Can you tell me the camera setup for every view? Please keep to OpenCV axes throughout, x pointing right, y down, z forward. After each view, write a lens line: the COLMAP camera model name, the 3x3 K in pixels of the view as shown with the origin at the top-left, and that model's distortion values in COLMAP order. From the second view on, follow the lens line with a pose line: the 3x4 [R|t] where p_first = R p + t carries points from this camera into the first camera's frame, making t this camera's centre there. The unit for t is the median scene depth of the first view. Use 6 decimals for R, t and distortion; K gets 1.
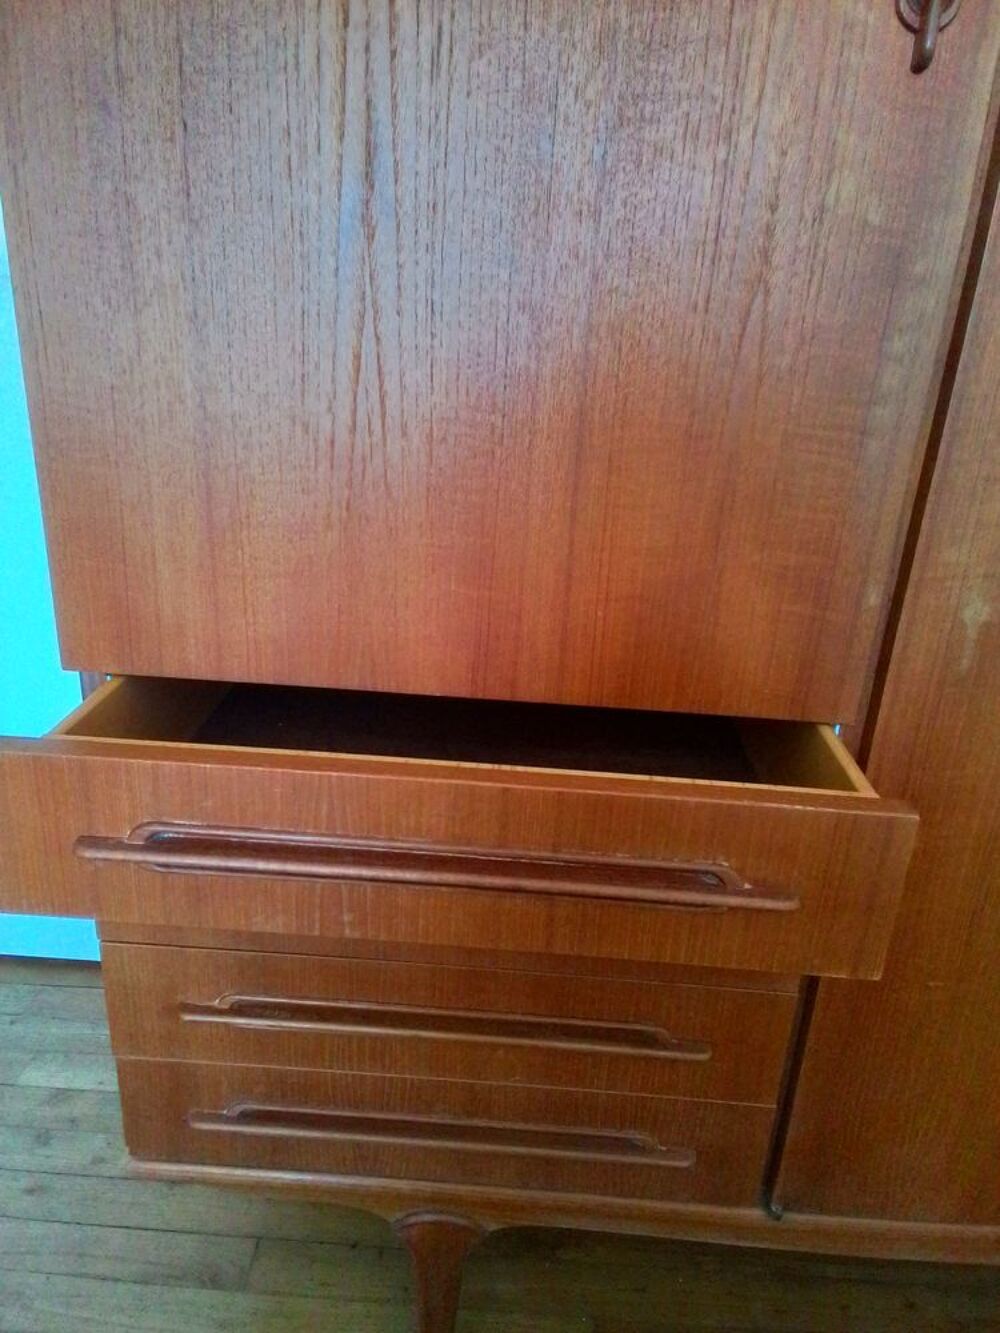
lens RADIAL K [[978.8, 0, 500.0], [0, 978.8, 666.5], [0, 0, 1]] dist [0.072400, 0.000181]
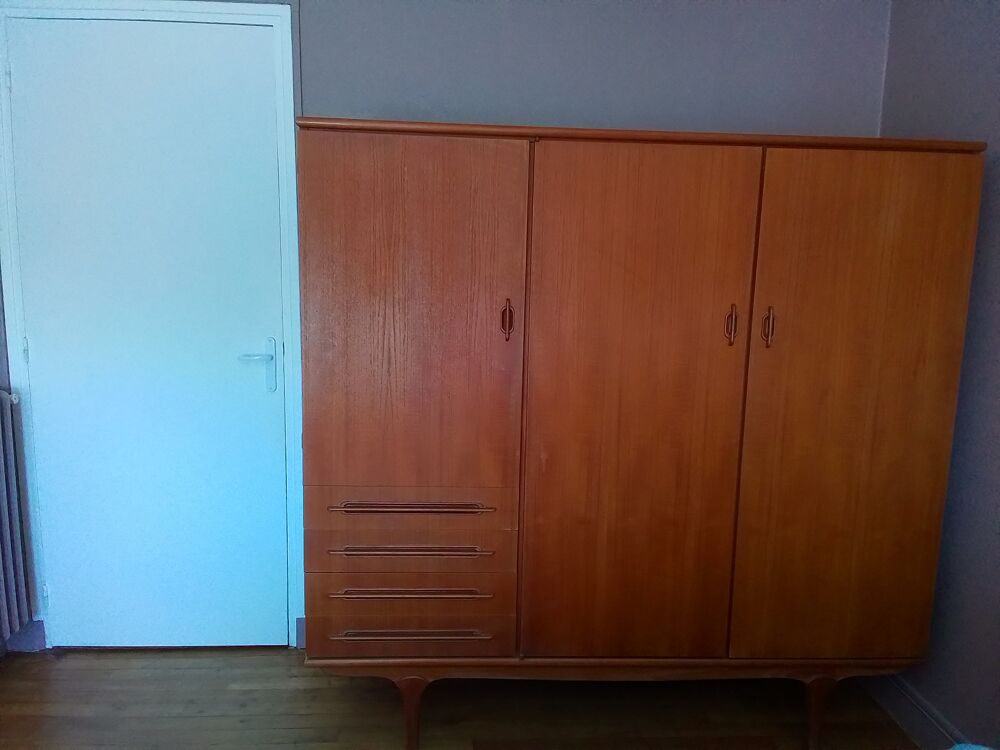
lens RADIAL K [[734.3, 0, 500.0], [0, 734.3, 375.0], [0, 0, 1]] dist [0.072400, 0.000181]
pose [[0.996255, -0.039497, 0.076921, 0.215537], [0.055475, 0.974327, -0.218198, 0.611597], [-0.066328, 0.221648, 0.972868, -4.500879]]
